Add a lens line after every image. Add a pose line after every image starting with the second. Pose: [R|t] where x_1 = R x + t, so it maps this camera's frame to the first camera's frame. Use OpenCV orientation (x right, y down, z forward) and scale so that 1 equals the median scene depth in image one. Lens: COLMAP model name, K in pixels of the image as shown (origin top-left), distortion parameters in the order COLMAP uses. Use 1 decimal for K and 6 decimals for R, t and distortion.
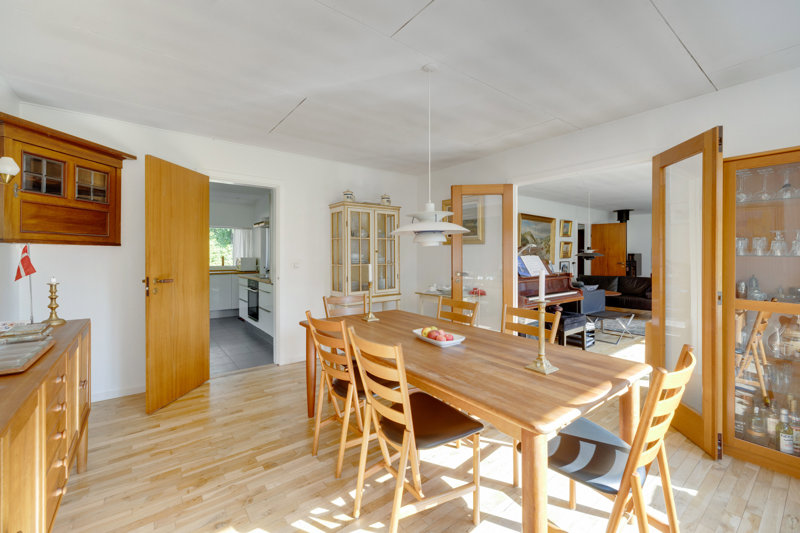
lens RADIAL K [[335.1, 0, 399.5], [0, 335.1, 254.9], [0, 0, 1]] dist [0.001018, 0.000101]
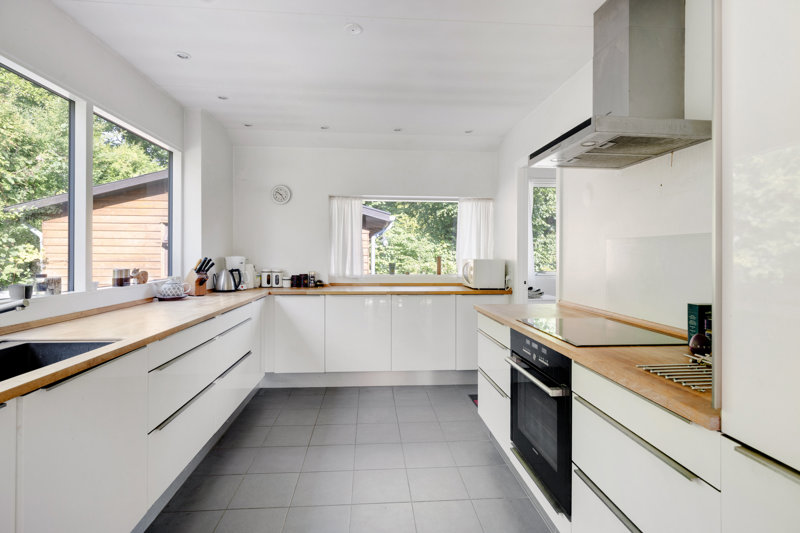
lens RADIAL K [[376.1, 0, 399.0], [0, 376.1, 254.8], [0, 0, 1]] dist [-0.000122, 0.000007]
pose [[0.834799, 0.009086, -0.550480, -0.272125], [-0.010119, 0.999948, 0.001160, 0.002898], [0.550461, 0.004602, 0.834848, 0.507440]]
